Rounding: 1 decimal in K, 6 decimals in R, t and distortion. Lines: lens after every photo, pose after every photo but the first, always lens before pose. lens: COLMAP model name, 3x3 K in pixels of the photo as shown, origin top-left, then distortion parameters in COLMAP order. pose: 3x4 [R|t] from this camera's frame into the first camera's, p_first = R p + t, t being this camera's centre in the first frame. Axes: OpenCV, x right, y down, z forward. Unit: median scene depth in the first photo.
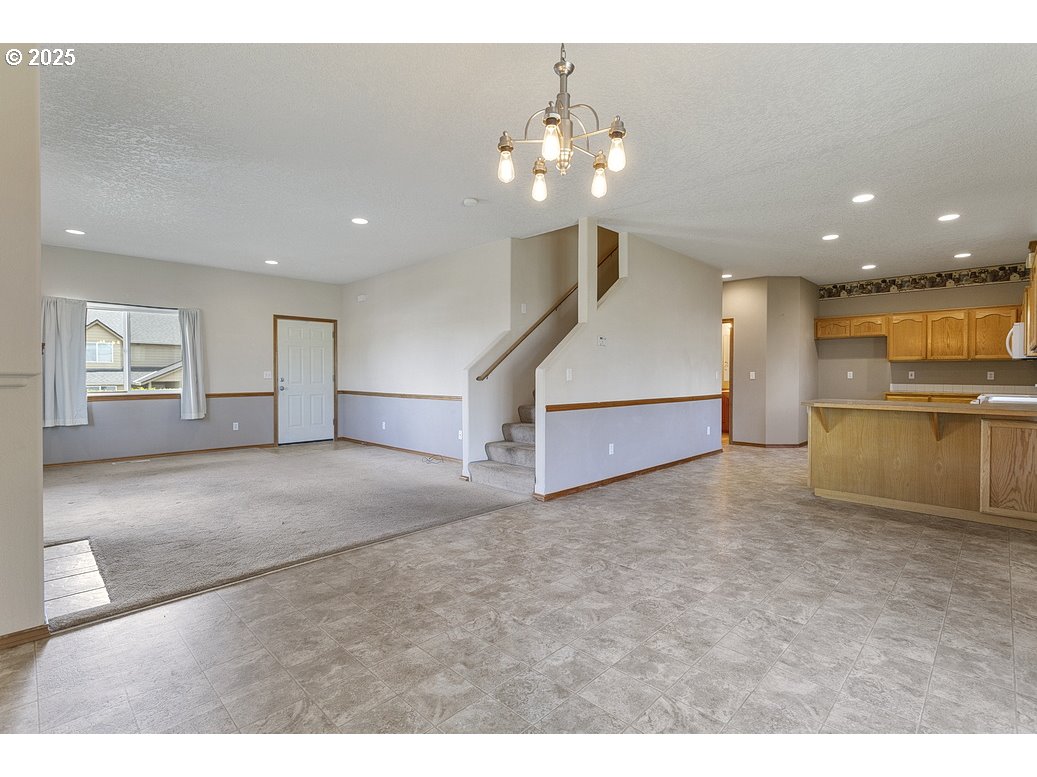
lens RADIAL K [[492.0, 0, 523.4], [0, 492.0, 376.1], [0, 0, 1]] dist [-0.003567, 0.000315]
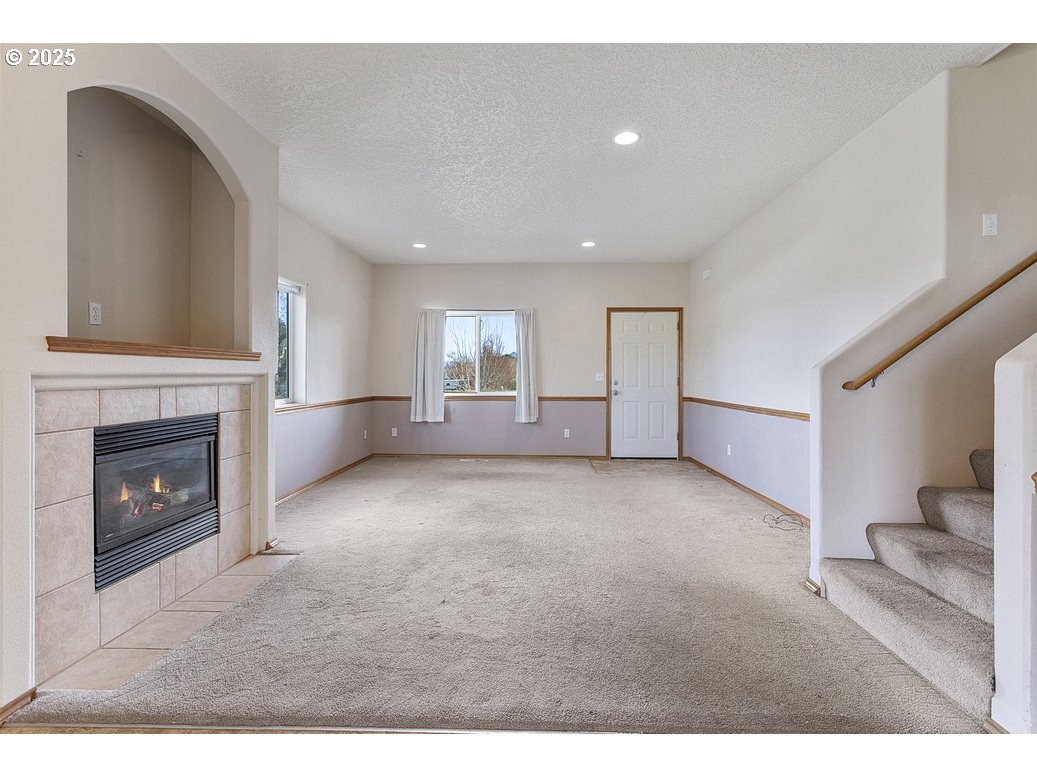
lens RADIAL K [[492.0, 0, 523.4], [0, 492.0, 376.1], [0, 0, 1]] dist [-0.003567, 0.000315]
pose [[0.677119, 0.001228, -0.735873, 0.046864], [-0.004815, 0.999985, -0.002762, -0.001373], [0.735858, 0.005413, 0.677114, 0.450861]]
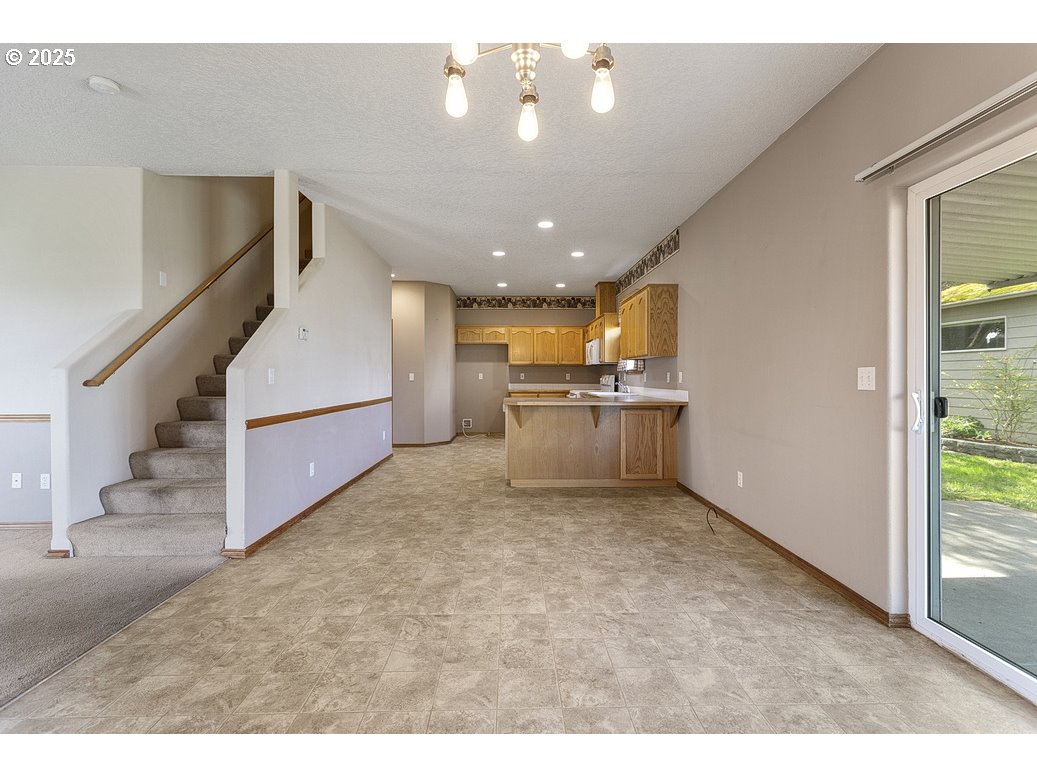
lens RADIAL K [[492.0, 0, 523.4], [0, 492.0, 376.1], [0, 0, 1]] dist [-0.003567, 0.000315]
pose [[0.691809, -0.001393, 0.722079, -0.157985], [0.003571, 0.999993, -0.001493, -0.000938], [-0.722071, 0.003611, 0.691809, 0.194988]]
